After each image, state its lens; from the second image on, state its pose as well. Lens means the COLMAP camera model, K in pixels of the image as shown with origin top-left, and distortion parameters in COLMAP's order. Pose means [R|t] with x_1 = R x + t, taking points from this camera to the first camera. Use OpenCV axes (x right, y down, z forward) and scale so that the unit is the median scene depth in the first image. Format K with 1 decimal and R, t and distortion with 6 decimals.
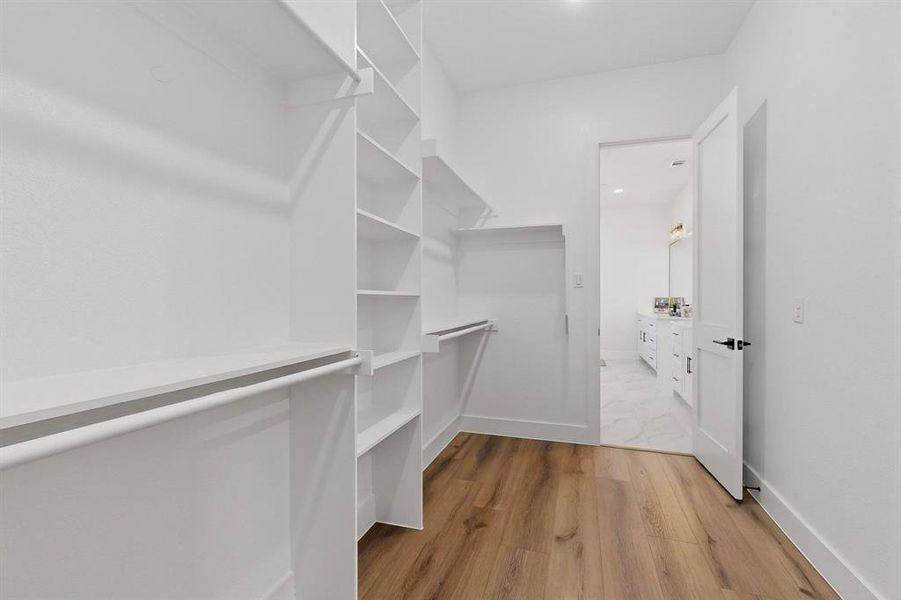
lens RADIAL K [[392.6, 0, 450.5], [0, 392.6, 300.0], [0, 0, 1]] dist [0.001001, -0.000378]
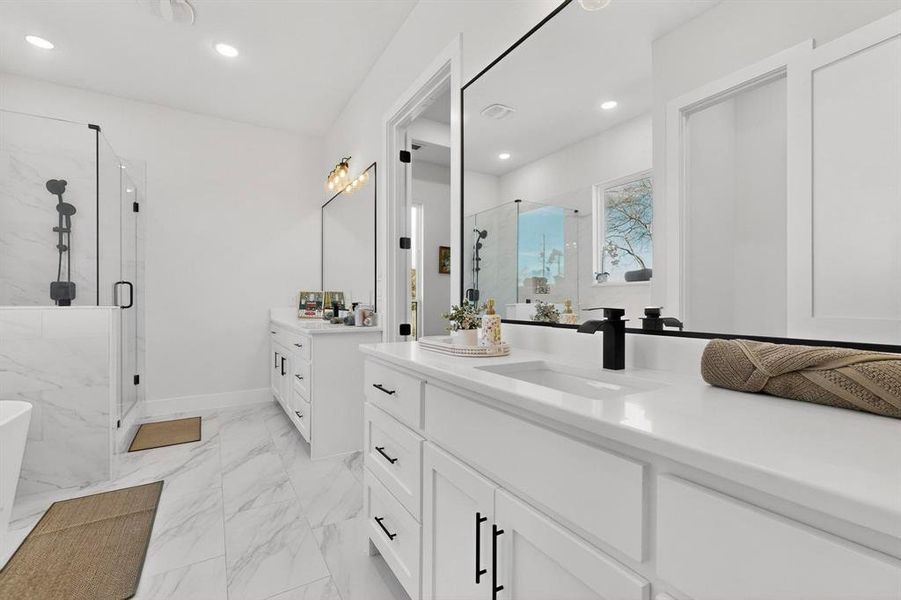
lens RADIAL K [[392.6, 0, 450.5], [0, 392.6, 300.0], [0, 0, 1]] dist [0.001001, -0.000378]
pose [[0.638987, 0.003918, 0.769207, 0.229342], [-0.001051, 0.999991, -0.004220, 0.009000], [-0.769217, 0.001888, 0.638985, 0.485760]]
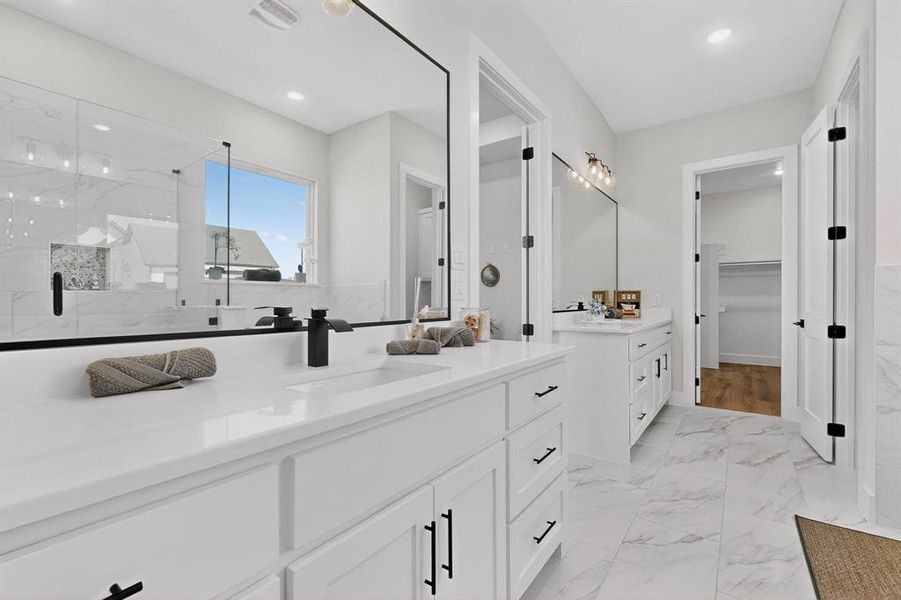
lens RADIAL K [[392.6, 0, 450.5], [0, 392.6, 300.0], [0, 0, 1]] dist [0.001001, -0.000378]
pose [[-0.954706, -0.003497, 0.297530, 0.602011], [-0.003440, 0.999994, 0.000717, 0.006778], [-0.297531, -0.000339, -0.954712, 1.576633]]
